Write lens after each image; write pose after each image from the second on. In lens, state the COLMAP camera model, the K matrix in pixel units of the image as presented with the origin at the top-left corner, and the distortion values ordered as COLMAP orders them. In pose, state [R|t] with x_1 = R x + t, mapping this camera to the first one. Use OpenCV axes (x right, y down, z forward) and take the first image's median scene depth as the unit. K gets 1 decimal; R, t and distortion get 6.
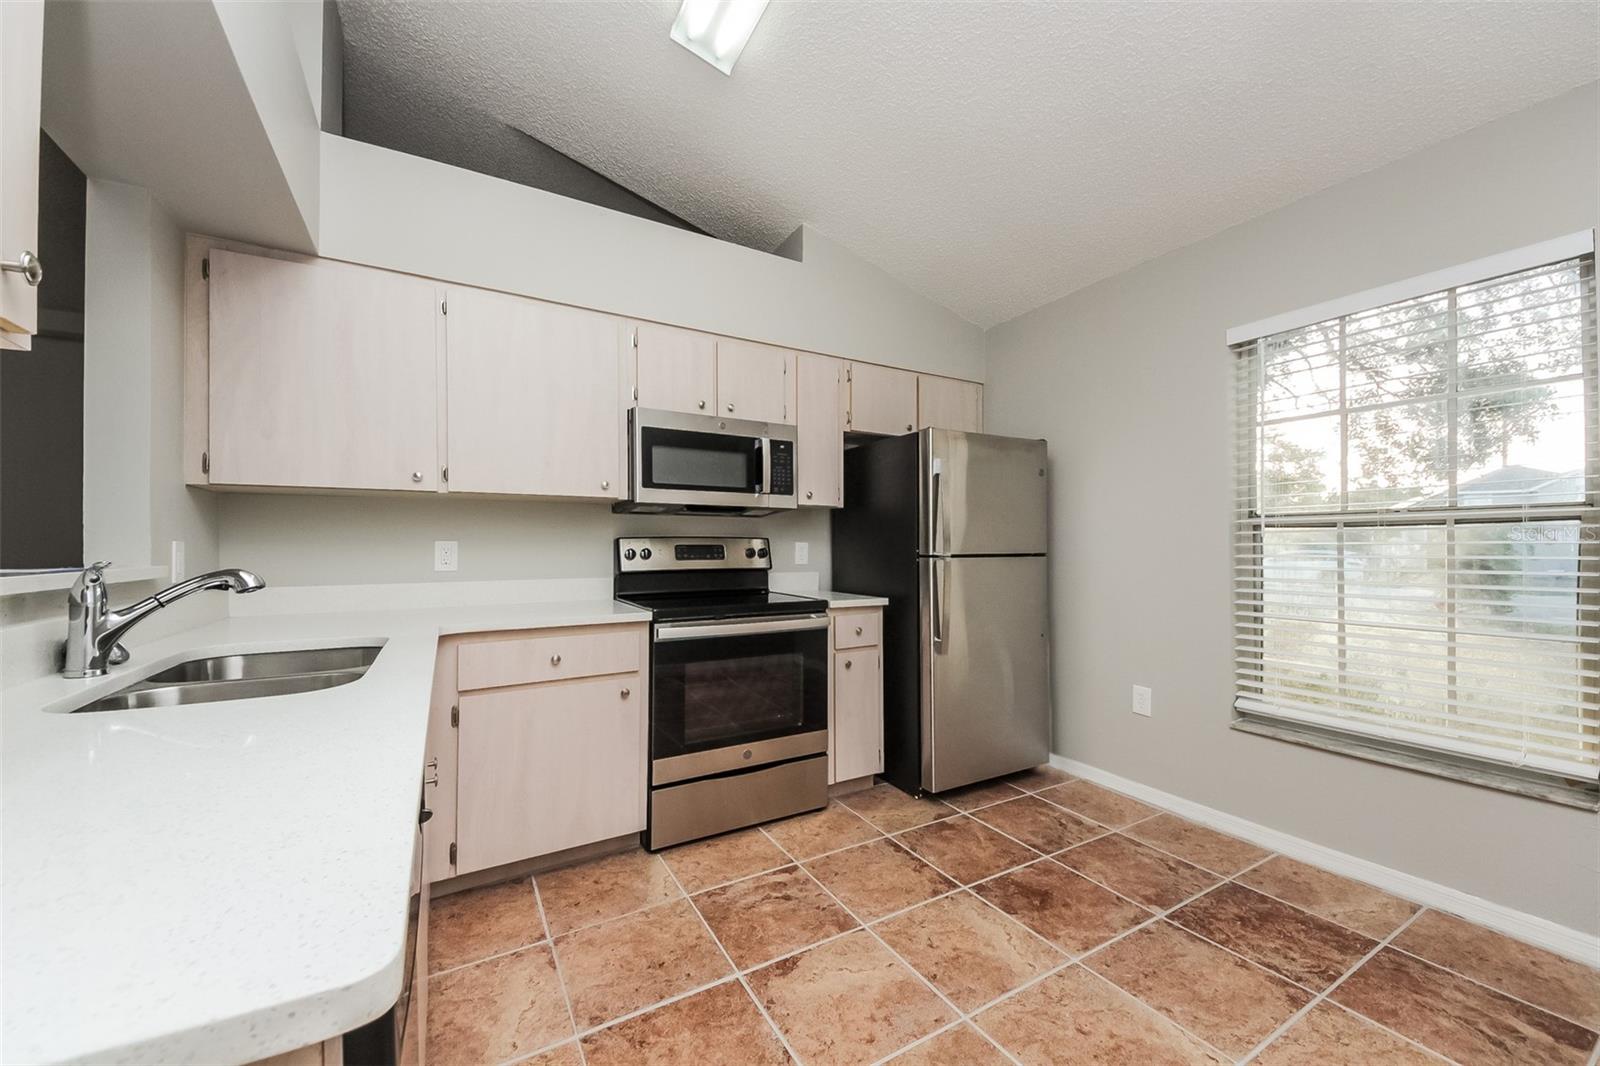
lens RADIAL K [[601.8, 0, 801.5], [0, 601.8, 556.8], [0, 0, 1]] dist [0.075488, -0.034623]
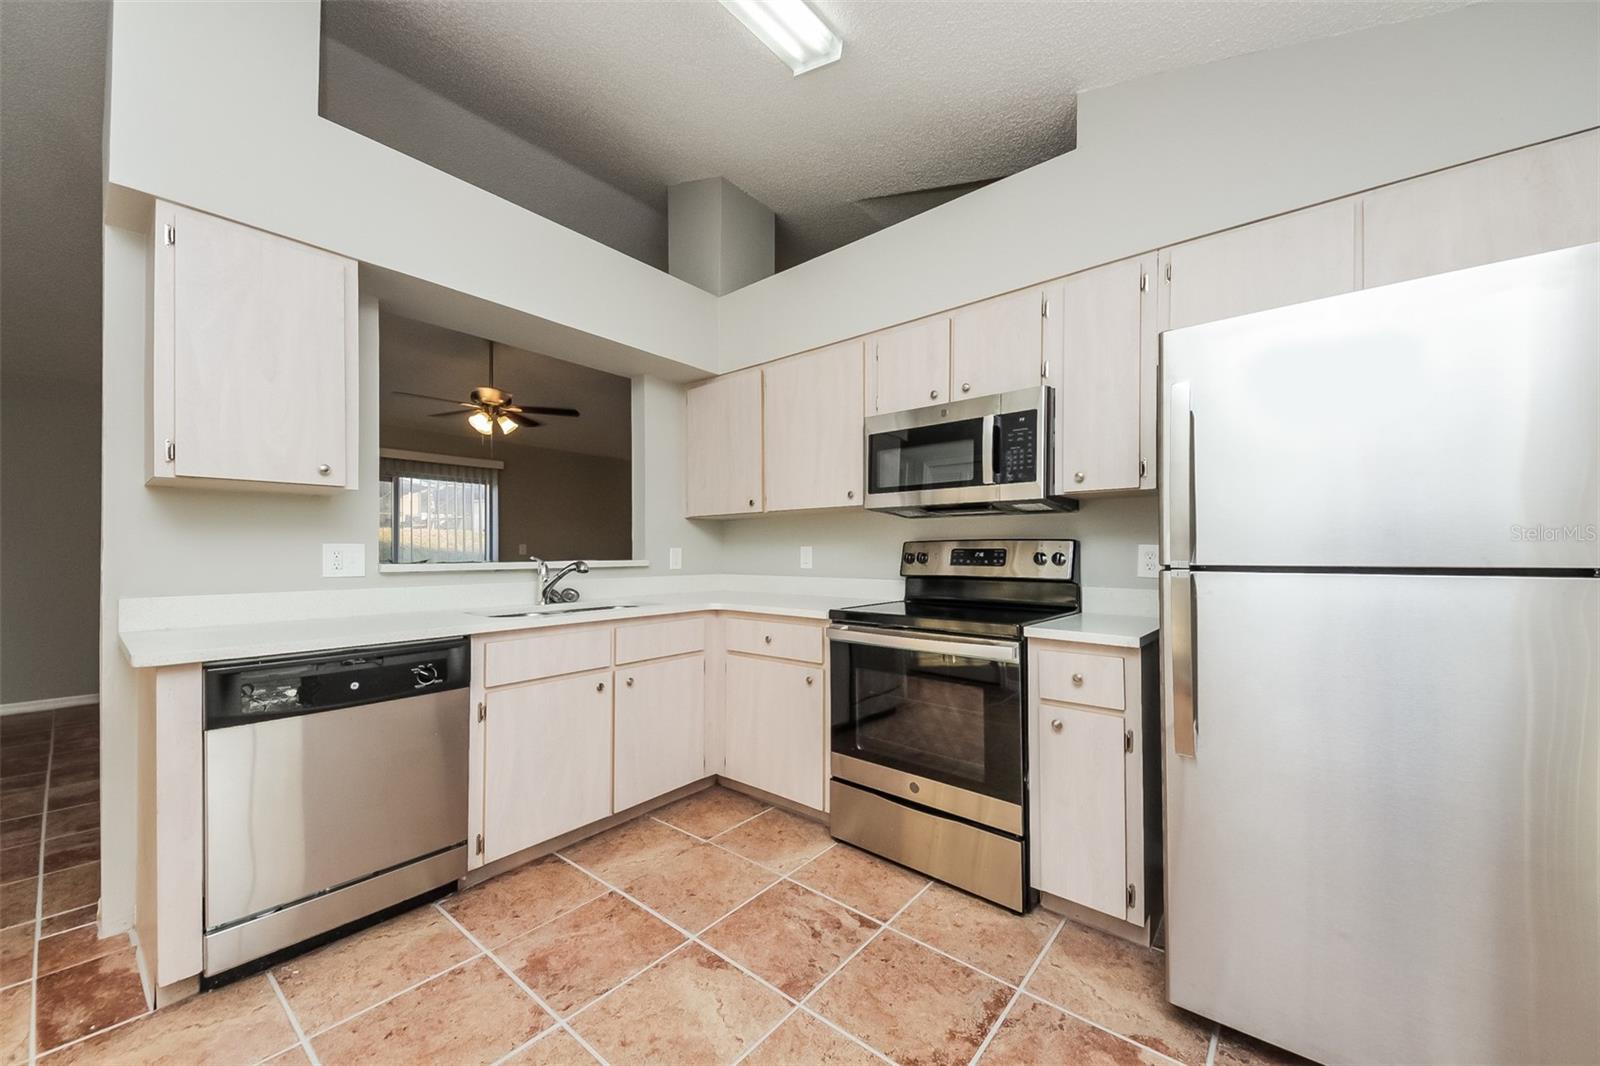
lens RADIAL K [[601.8, 0, 801.5], [0, 601.8, 556.8], [0, 0, 1]] dist [0.075488, -0.034623]
pose [[0.356004, 0.011340, -0.934416, 0.727372], [-0.018419, 0.999817, 0.005116, -0.009329], [0.934303, 0.015390, 0.356148, 0.573204]]
